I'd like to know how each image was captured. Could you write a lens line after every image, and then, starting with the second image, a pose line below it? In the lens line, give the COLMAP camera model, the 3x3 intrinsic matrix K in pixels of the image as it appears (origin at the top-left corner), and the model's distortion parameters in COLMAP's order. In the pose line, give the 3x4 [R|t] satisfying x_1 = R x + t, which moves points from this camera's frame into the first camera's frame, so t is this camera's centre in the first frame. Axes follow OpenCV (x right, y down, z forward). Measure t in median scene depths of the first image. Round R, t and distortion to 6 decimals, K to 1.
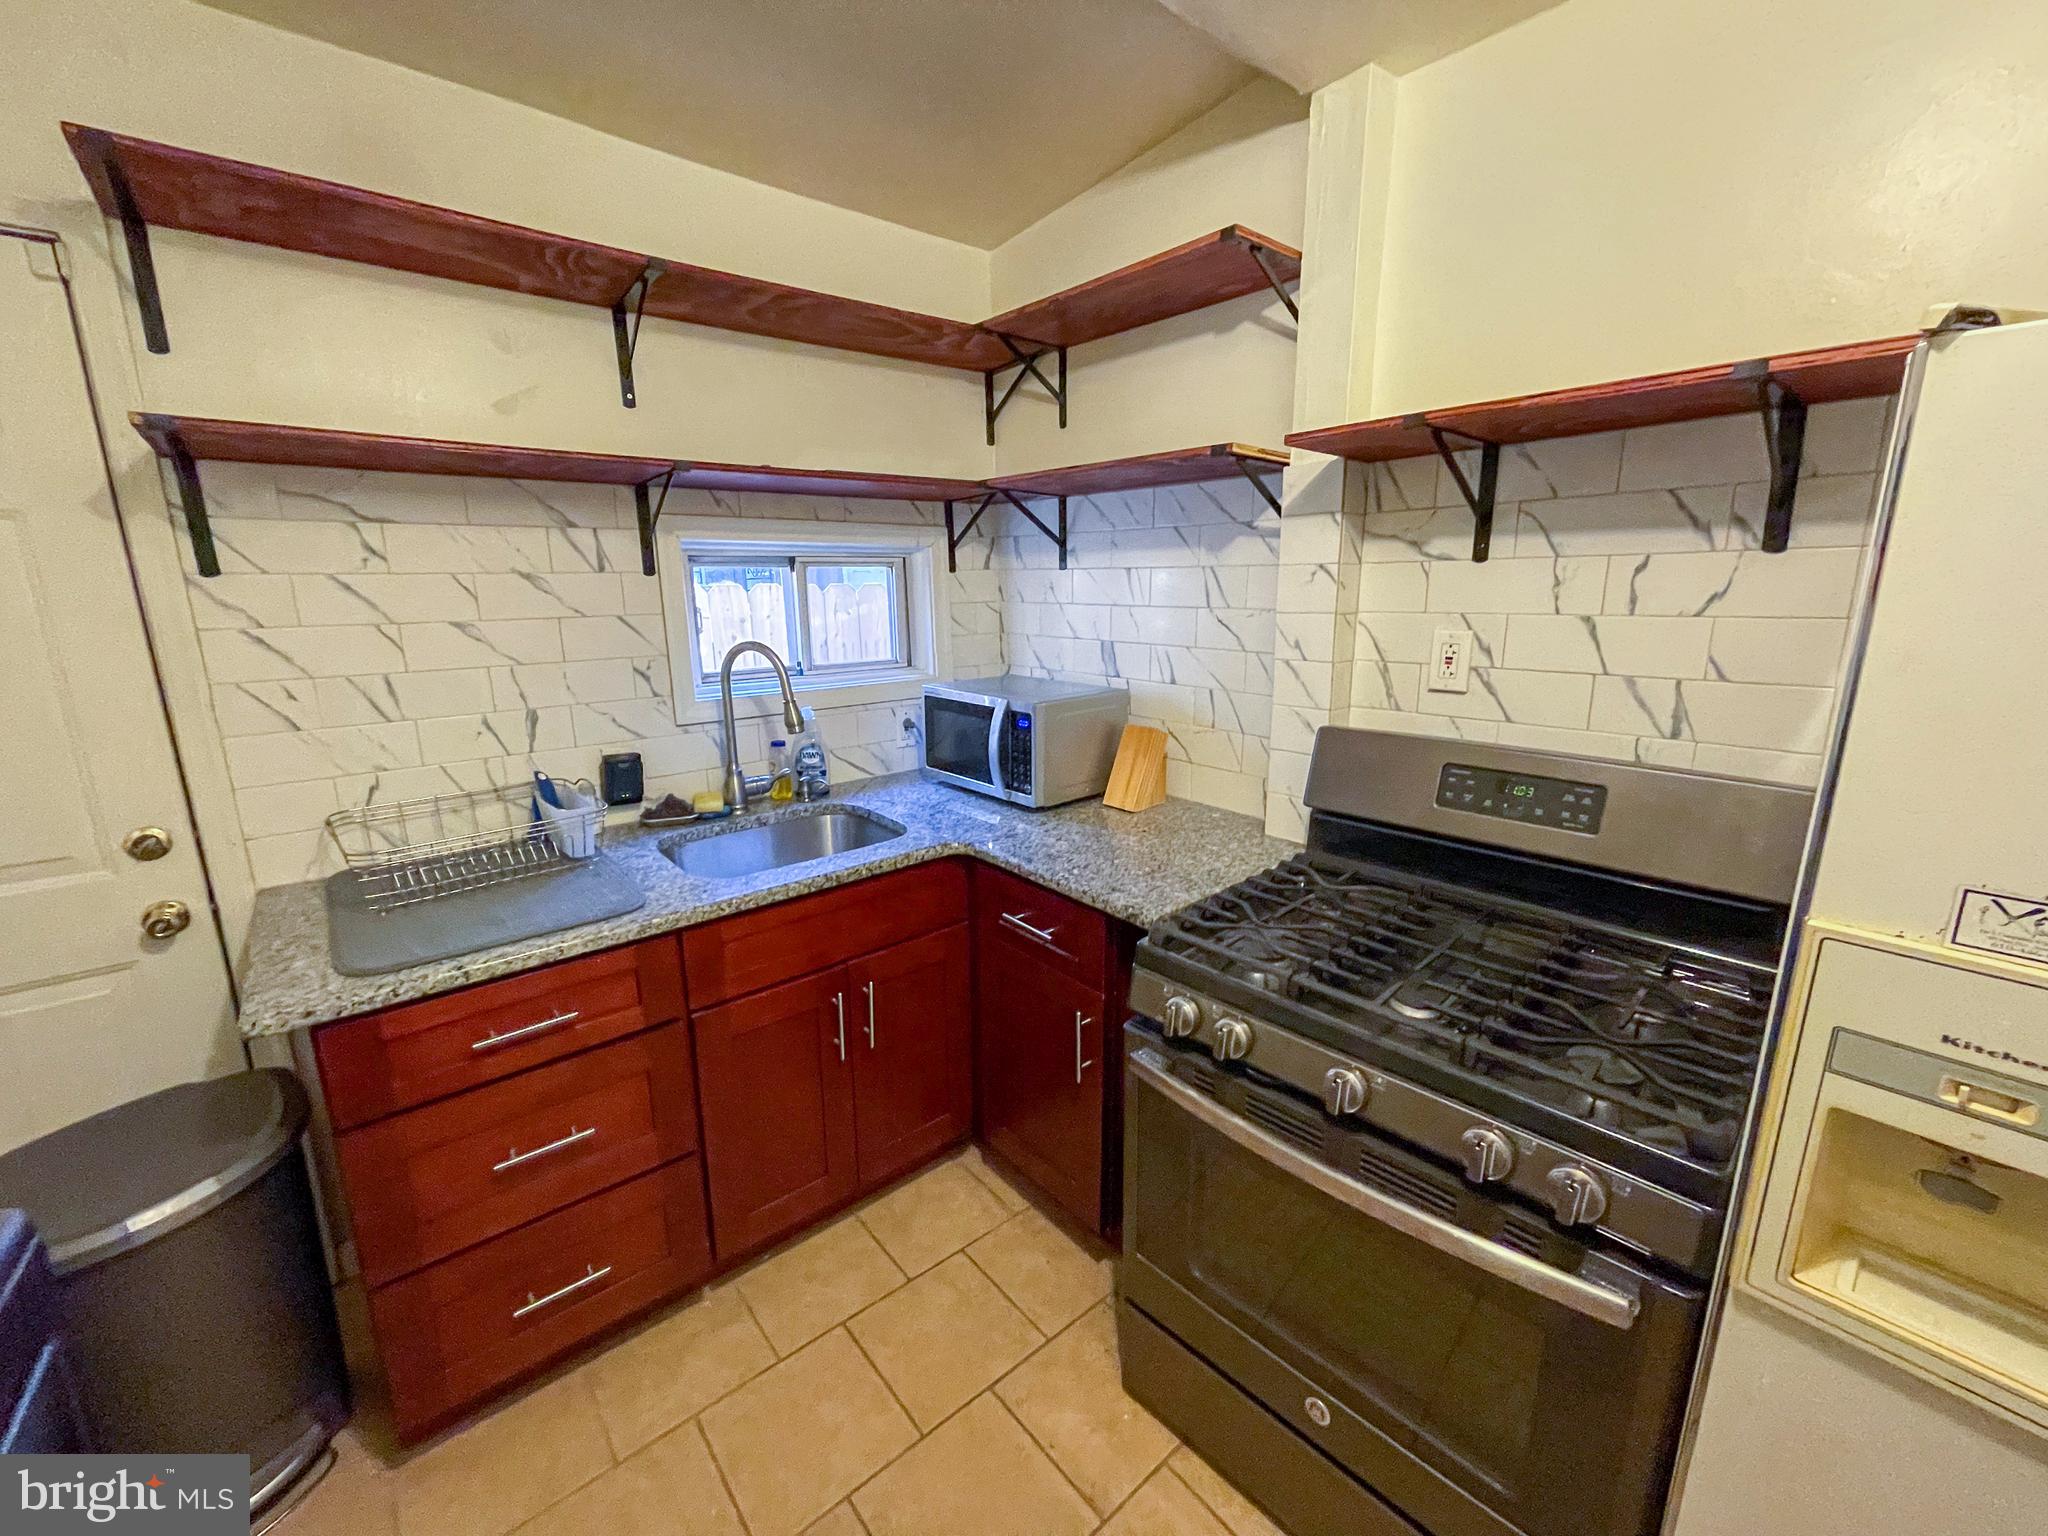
lens RADIAL K [[818.1, 0, 1013.9], [0, 818.1, 771.1], [0, 0, 1]] dist [-0.001595, -0.000193]
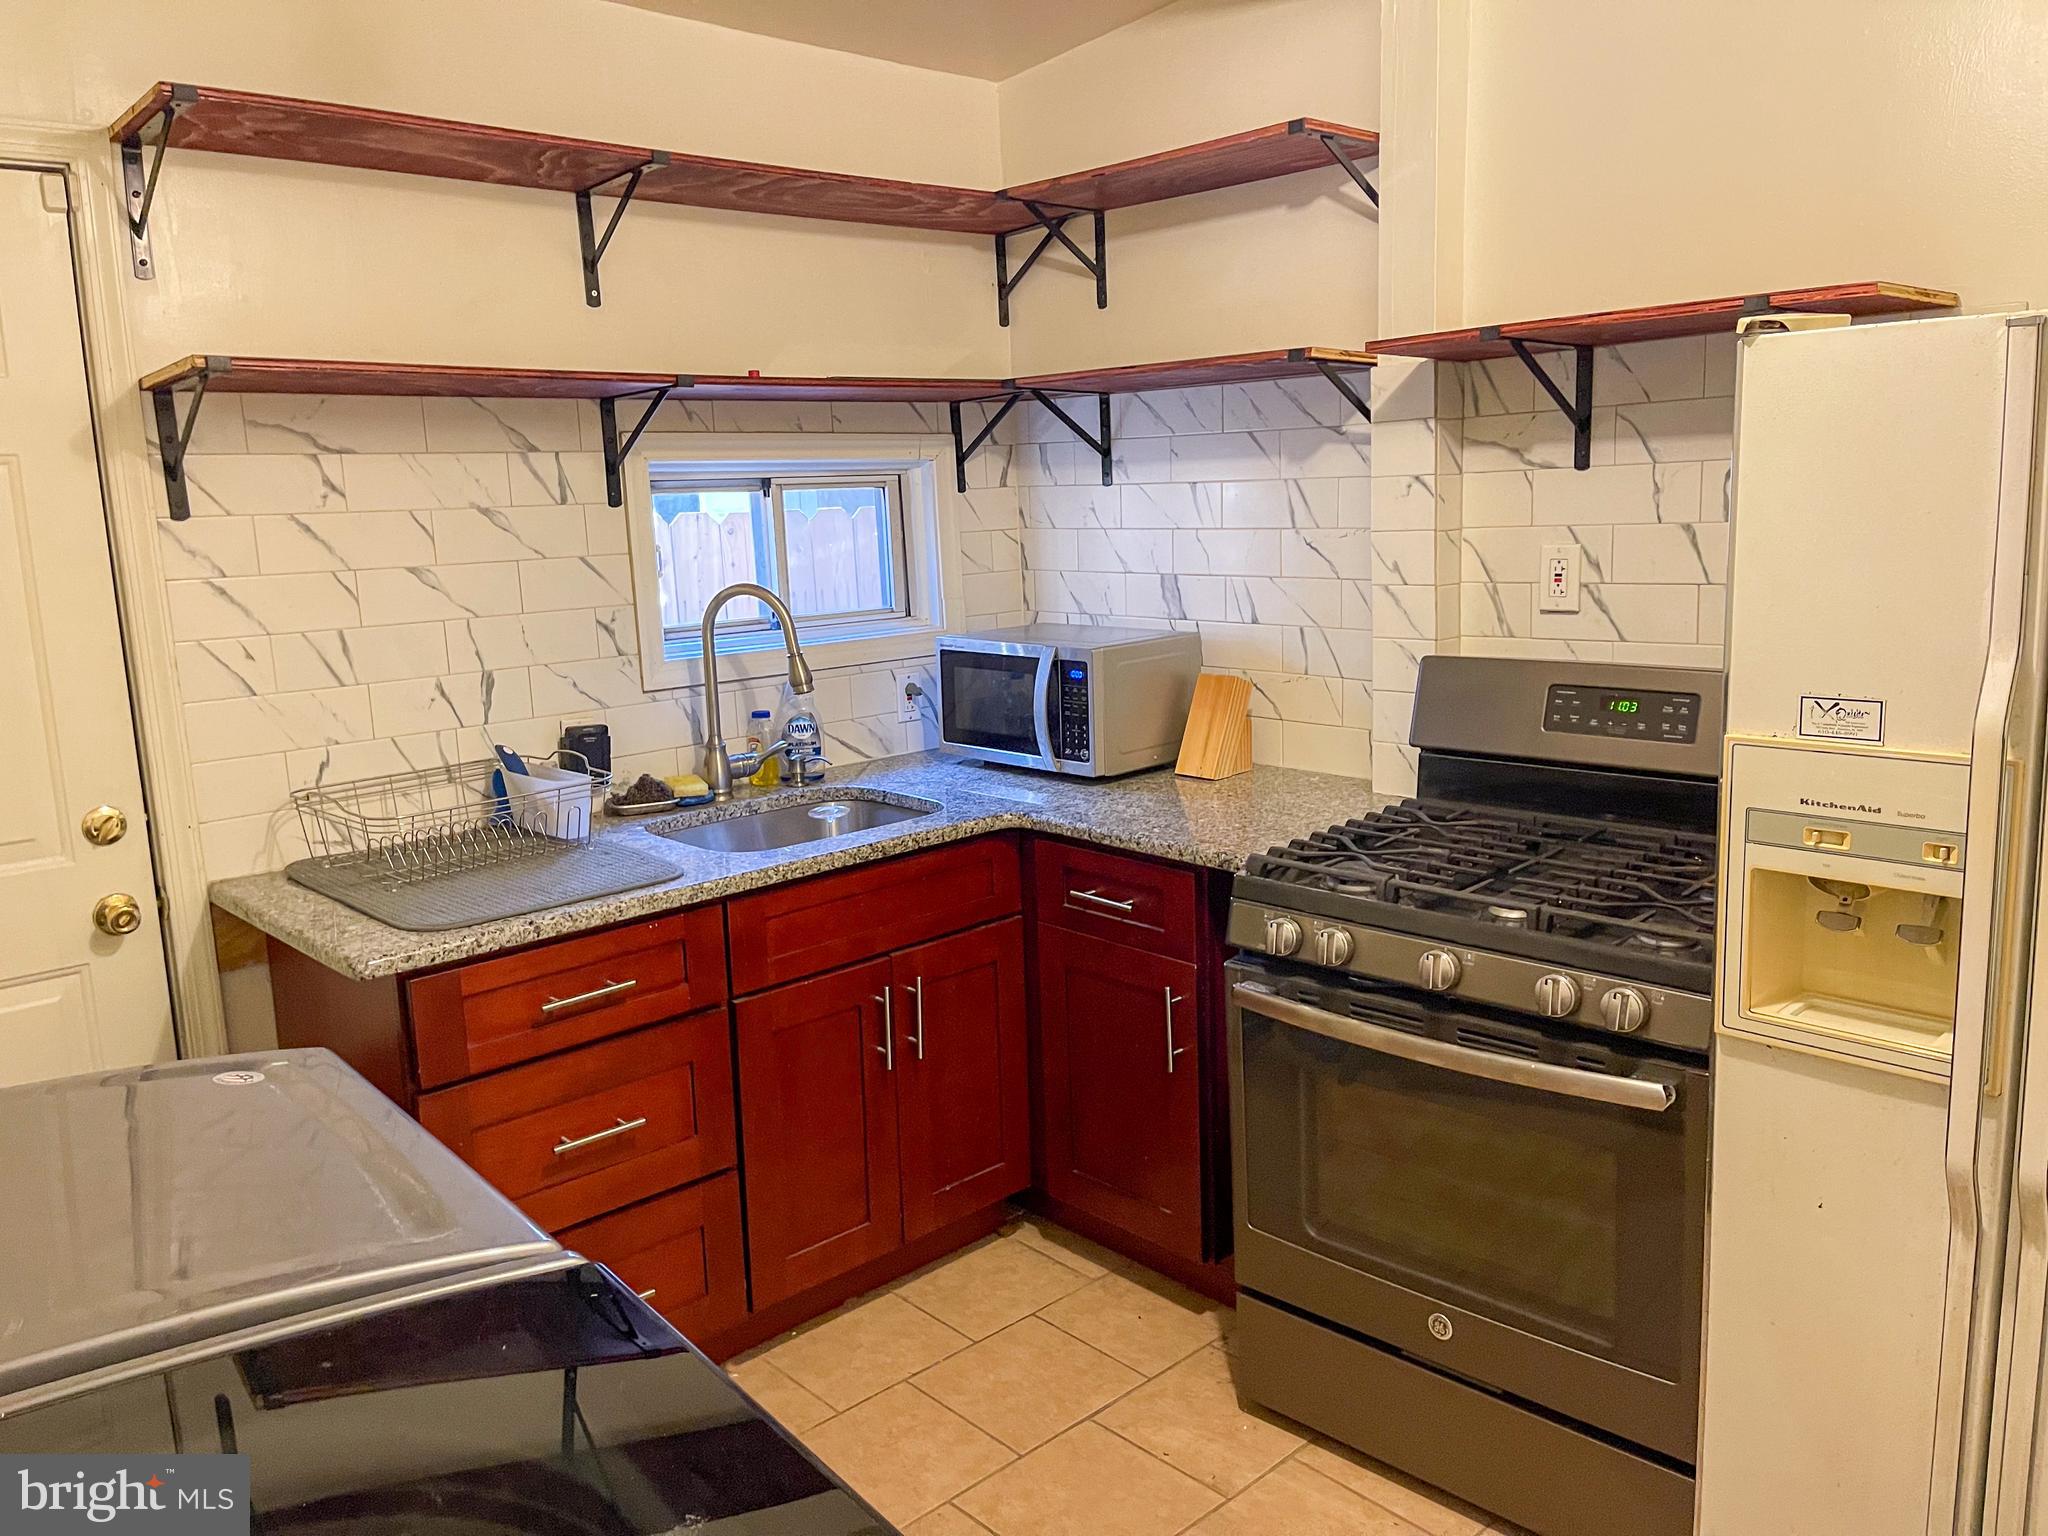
lens RADIAL K [[1557.4, 0, 1029.8], [0, 1557.4, 763.9], [0, 0, 1]] dist [0.061386, -0.071652]
pose [[0.997838, -0.034950, 0.055650, -0.144719], [0.037965, 0.997814, -0.054086, 0.131544], [-0.053638, 0.056082, 0.996984, -0.635774]]
